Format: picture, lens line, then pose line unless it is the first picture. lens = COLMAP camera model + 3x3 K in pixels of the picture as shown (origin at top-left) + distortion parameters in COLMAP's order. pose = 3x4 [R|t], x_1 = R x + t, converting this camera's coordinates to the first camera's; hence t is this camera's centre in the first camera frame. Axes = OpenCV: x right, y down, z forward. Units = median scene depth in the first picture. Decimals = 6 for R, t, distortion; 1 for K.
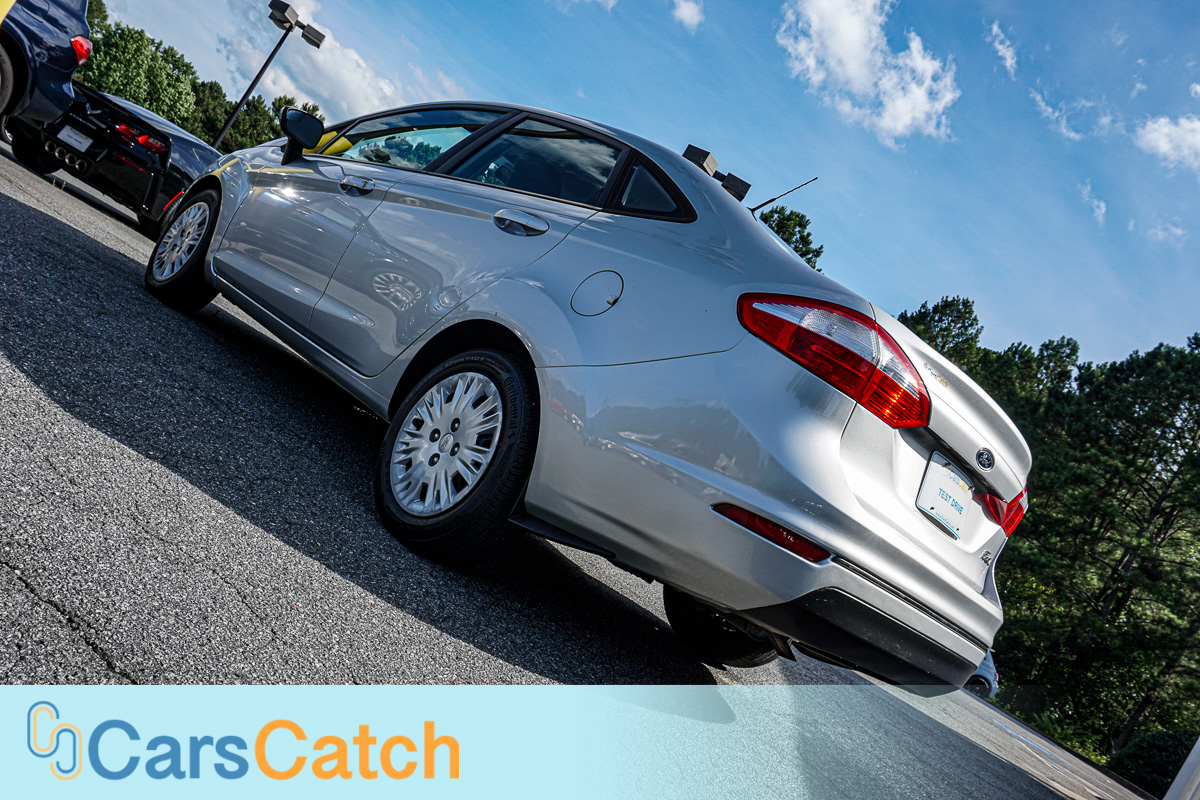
lens RADIAL K [[966.5, 0, 594.3], [0, 966.5, 389.8], [0, 0, 1]] dist [-0.003931, 0.001960]
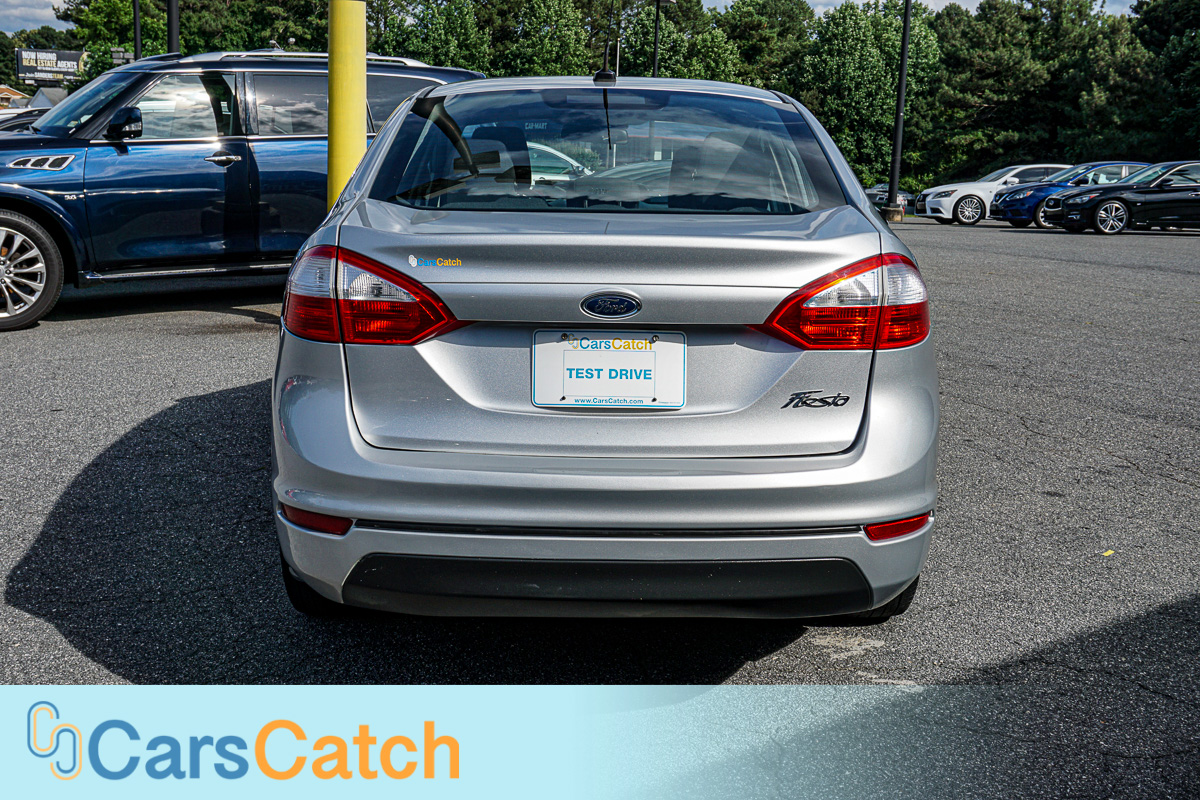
lens RADIAL K [[1263.7, 0, 600.0], [0, 1263.7, 400.0], [0, 0, 1]] dist [0.046557, -0.003311]
pose [[0.637775, -0.370800, -0.675093, 1.055135], [0.387660, 0.911916, -0.134646, 0.272638], [0.665555, -0.175833, 0.725341, 0.285071]]
